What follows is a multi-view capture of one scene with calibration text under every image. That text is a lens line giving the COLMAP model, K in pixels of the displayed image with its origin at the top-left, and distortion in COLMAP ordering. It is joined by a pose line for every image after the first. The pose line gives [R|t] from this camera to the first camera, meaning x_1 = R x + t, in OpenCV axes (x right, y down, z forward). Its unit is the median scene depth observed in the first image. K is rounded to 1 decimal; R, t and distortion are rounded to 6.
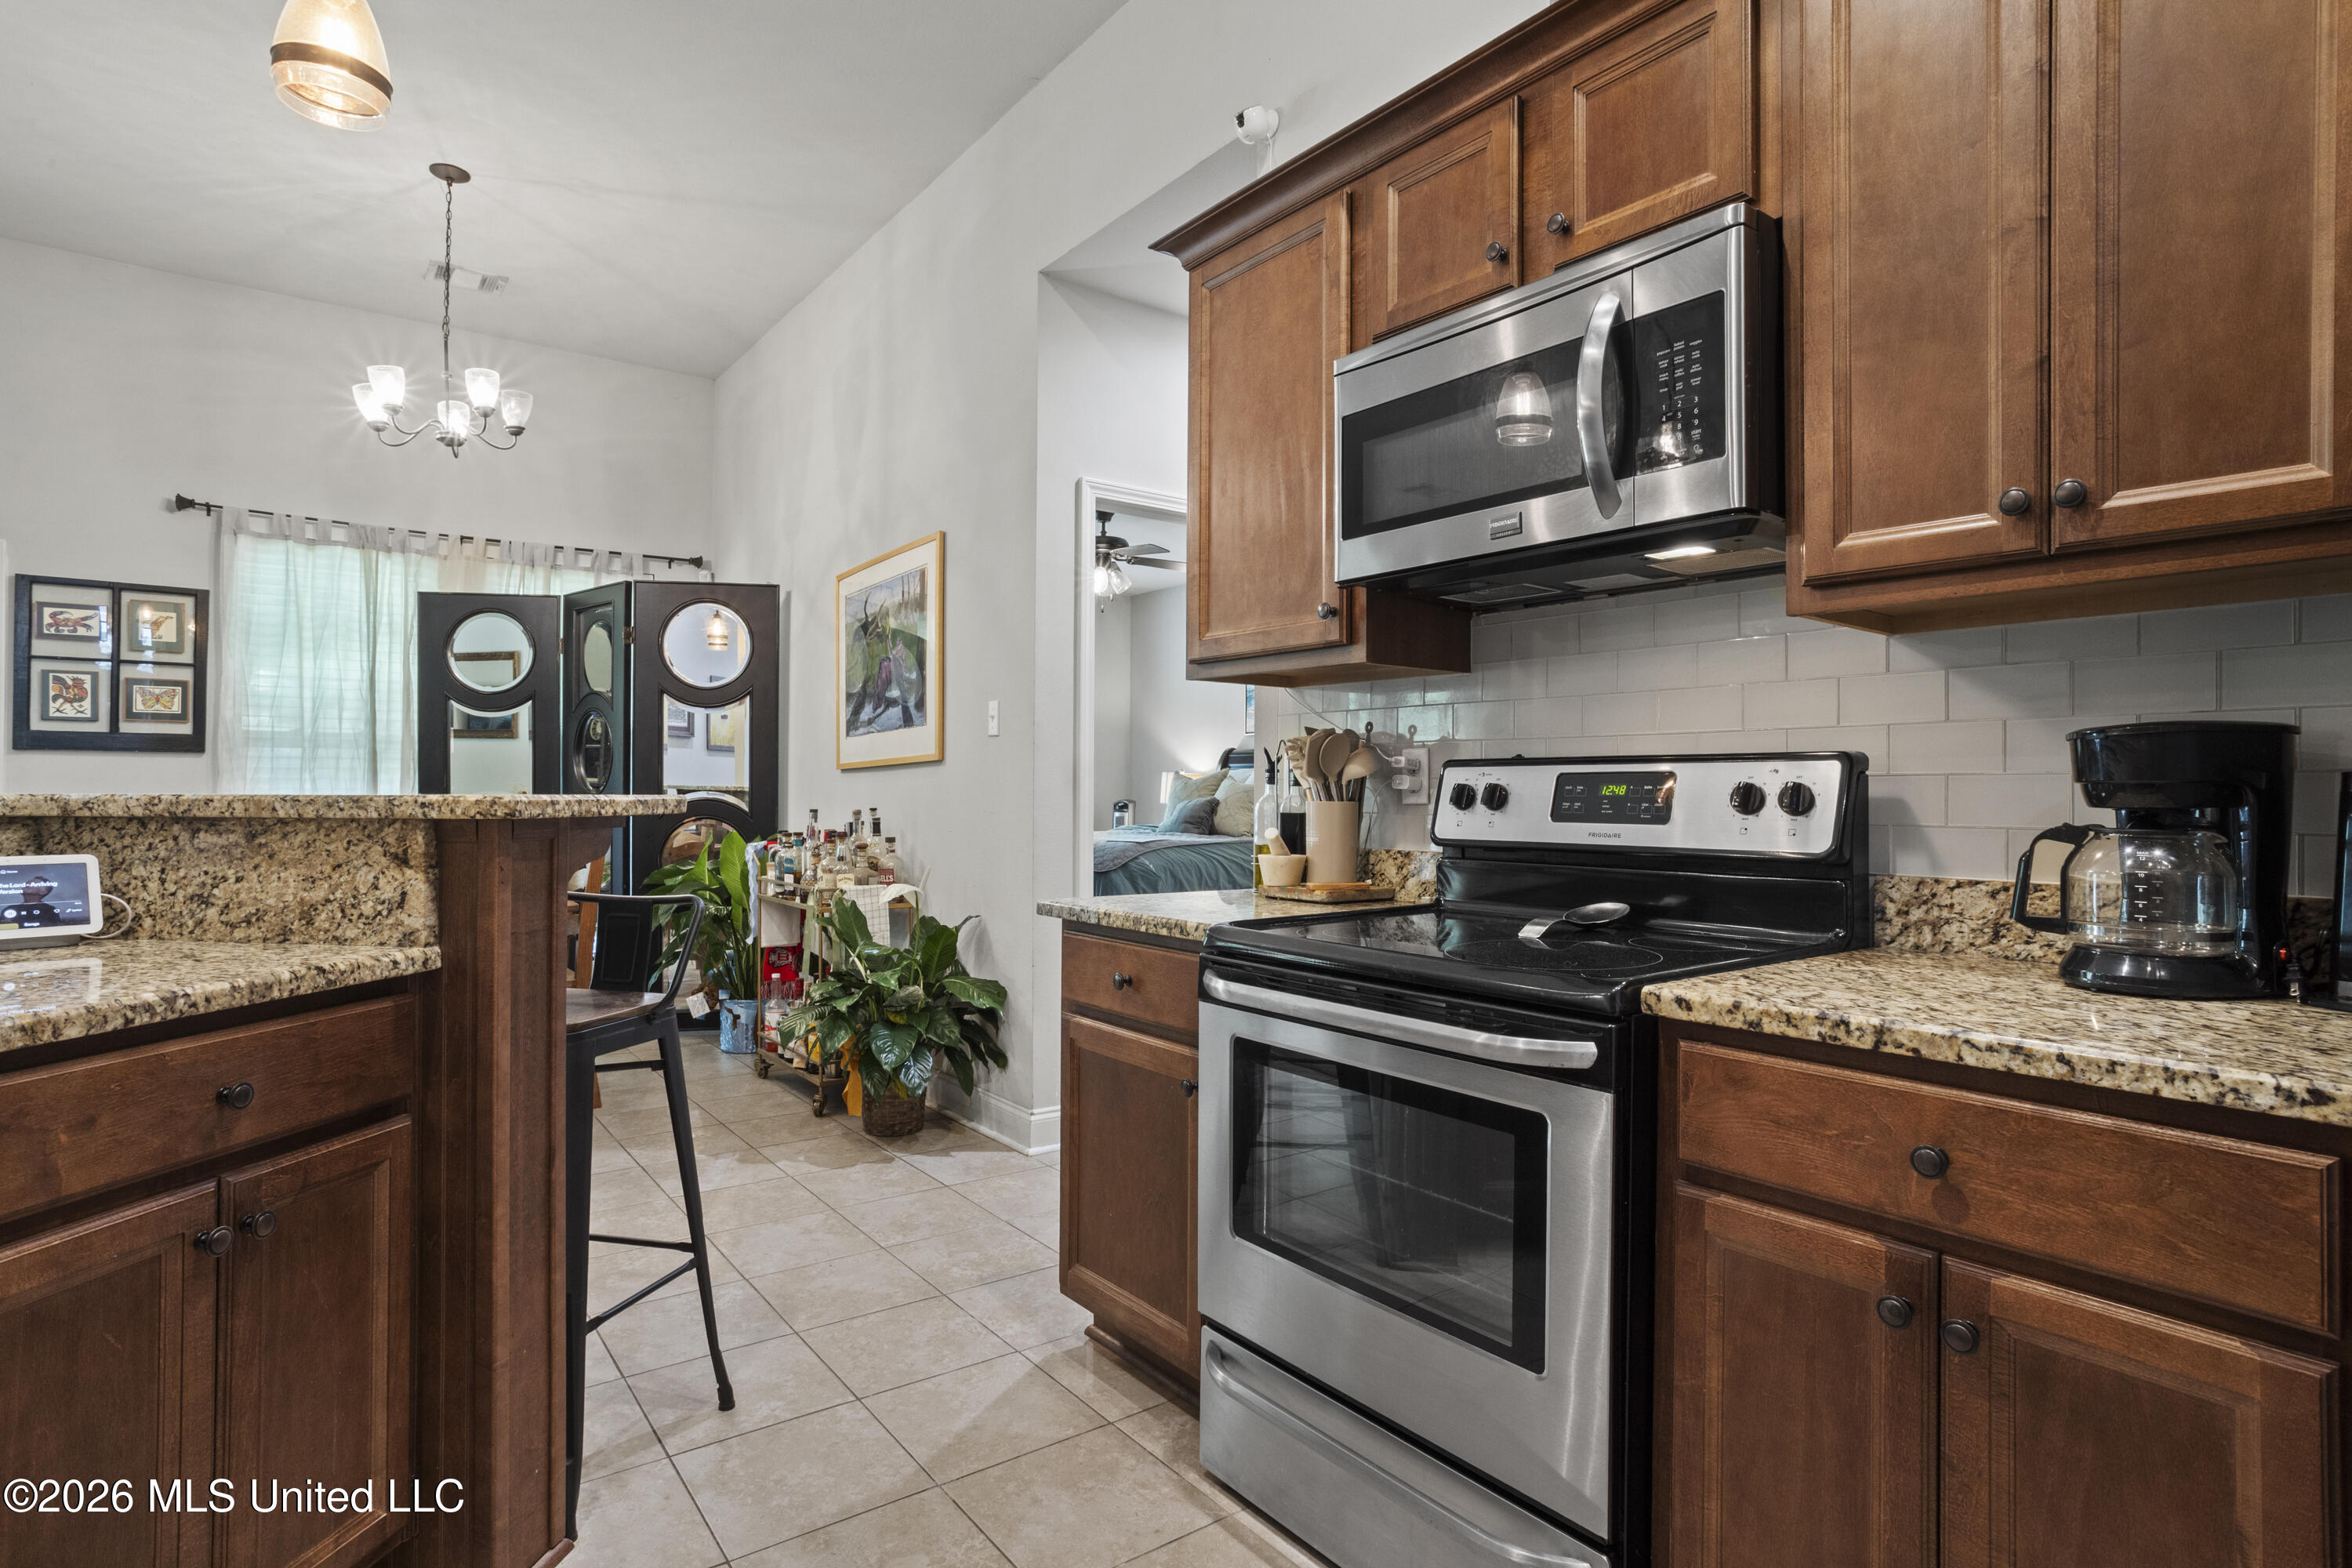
lens RADIAL K [[1202.4, 0, 1168.9], [0, 1202.4, 785.0], [0, 0, 1]] dist [-0.034707, 0.014912]
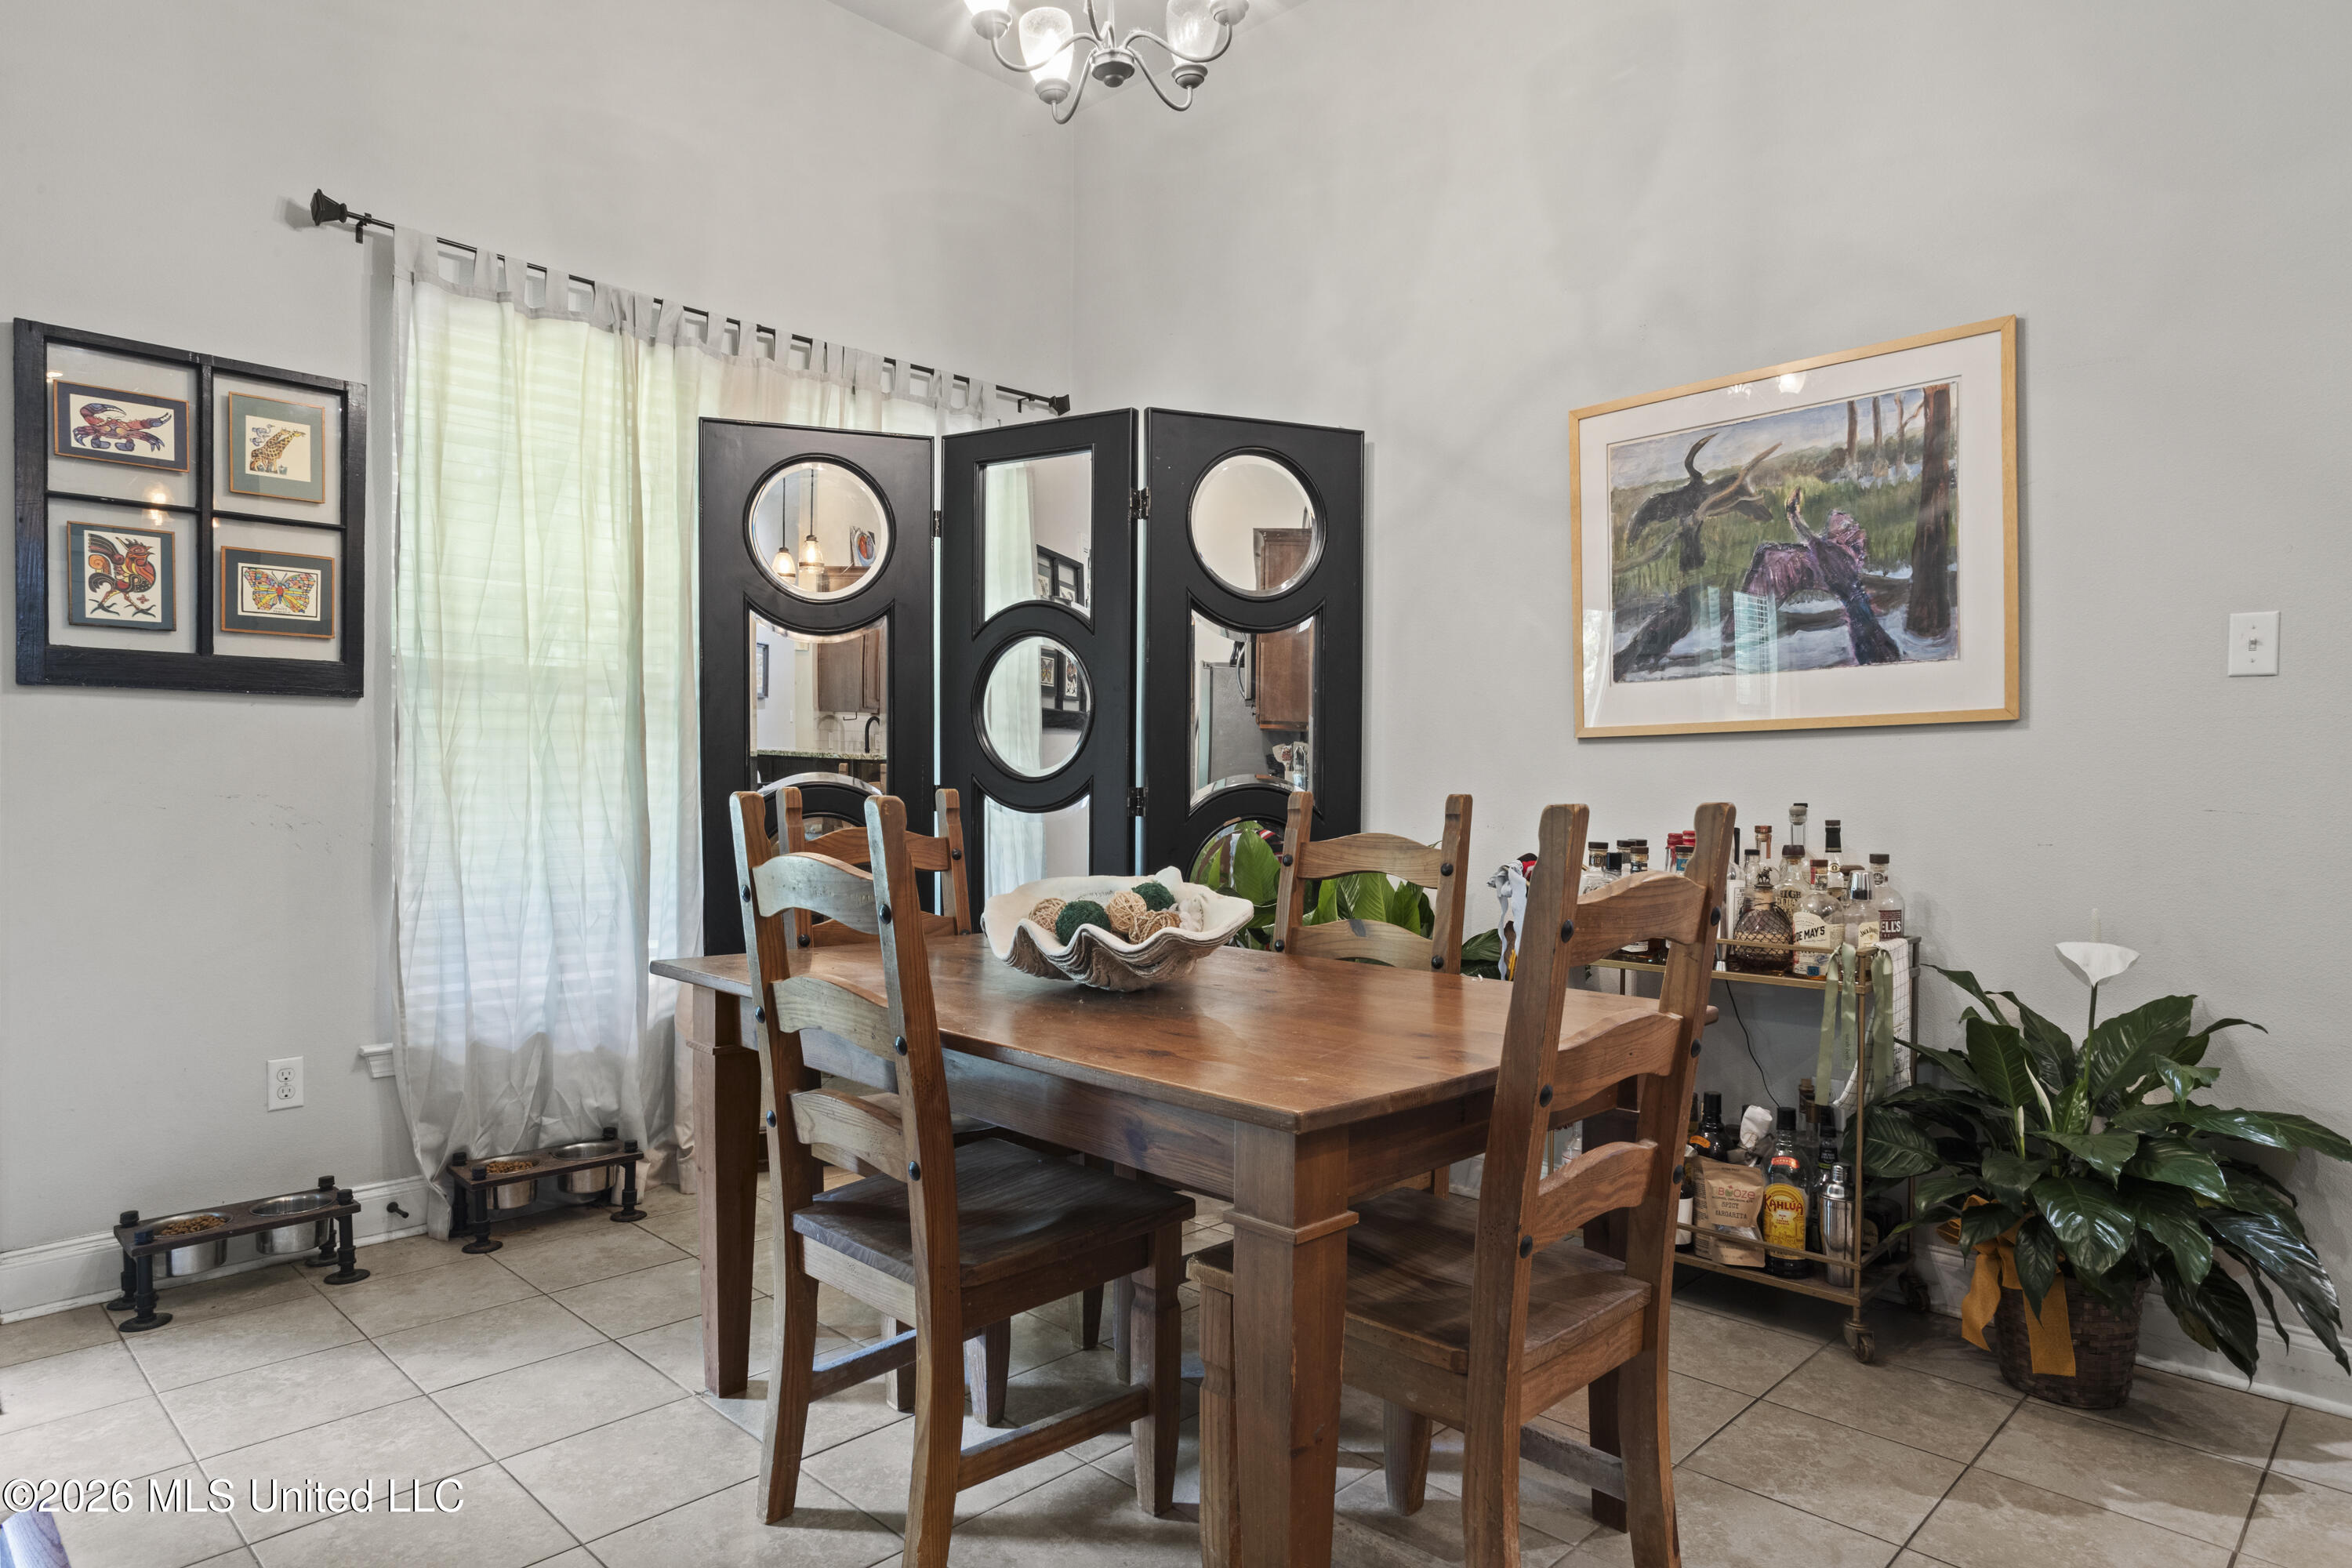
lens RADIAL K [[1375.0, 0, 1172.8], [0, 1375.0, 794.3], [0, 0, 1]] dist [-0.003644, -0.000661]
pose [[0.986913, -0.001469, 0.161247, -0.683553], [-0.002172, 0.999747, 0.022397, 0.001188], [-0.161239, -0.022454, 0.986660, 0.417180]]
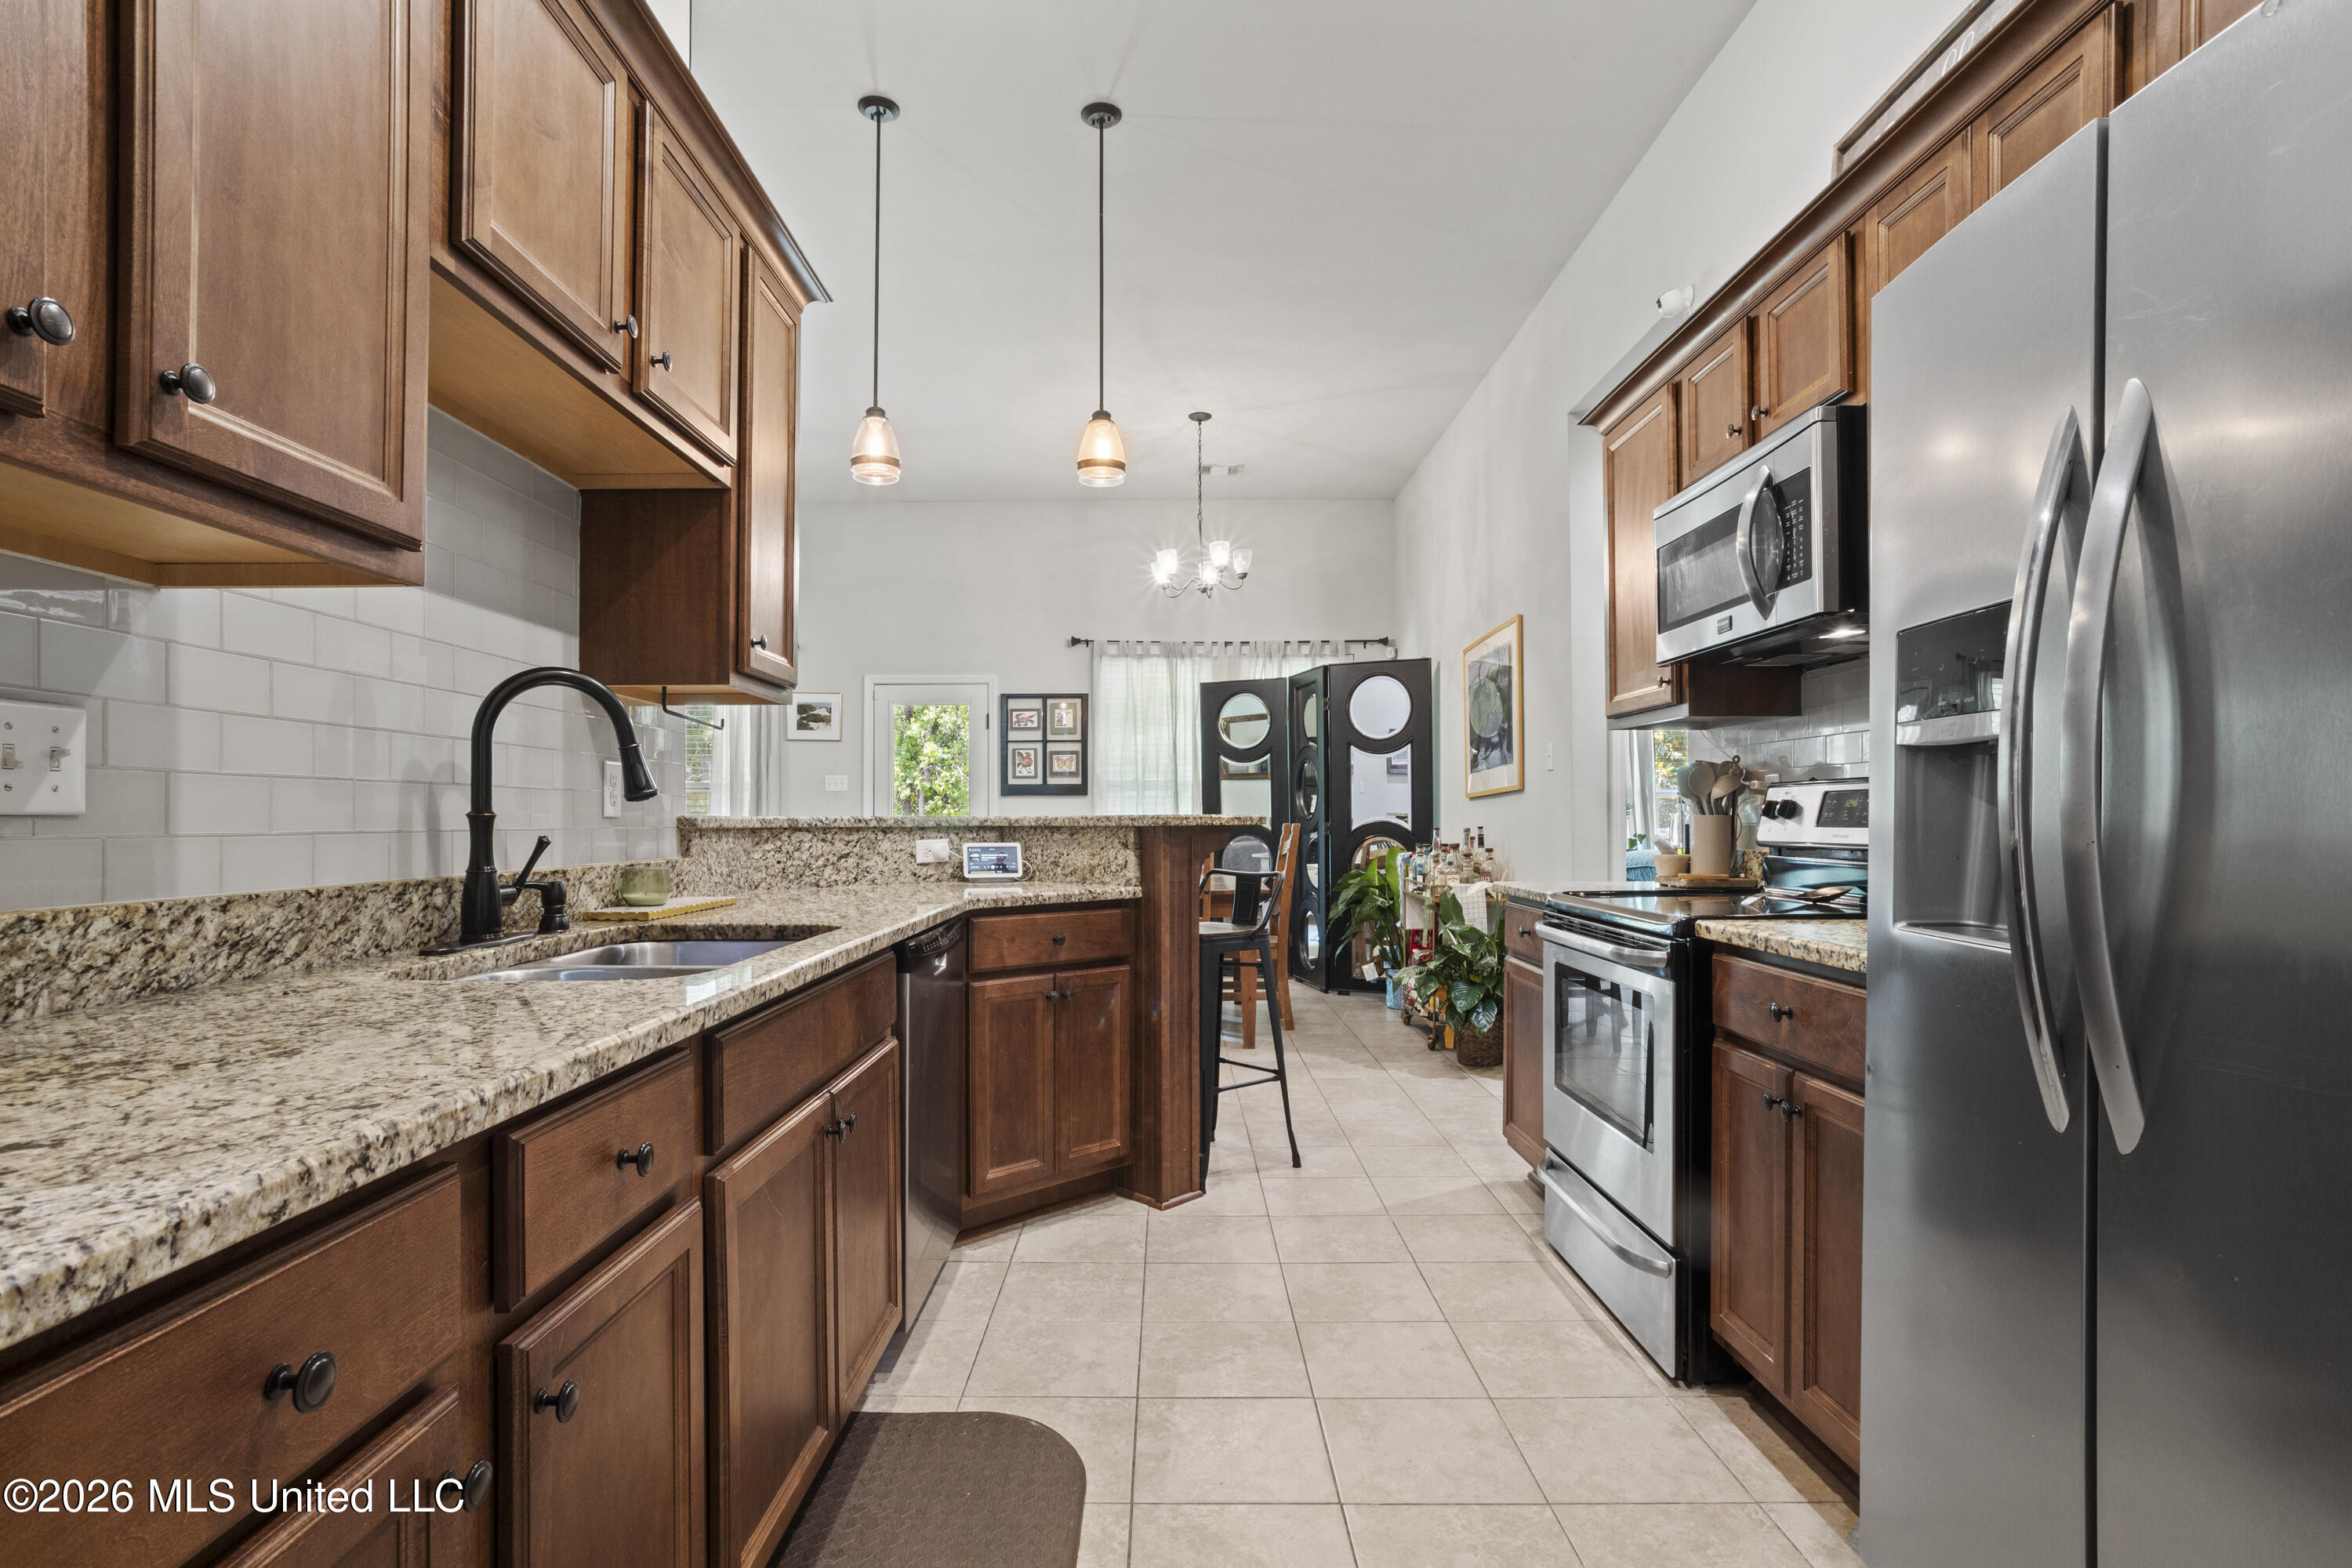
lens RADIAL K [[1127.3, 0, 1161.3], [0, 1127.3, 819.1], [0, 0, 1]] dist [-0.022422, 0.011591]
pose [[0.802715, -0.008946, -0.596295, 0.217702], [0.012660, 0.999918, 0.002041, 0.004296], [0.596228, -0.009188, 0.802762, -0.208571]]
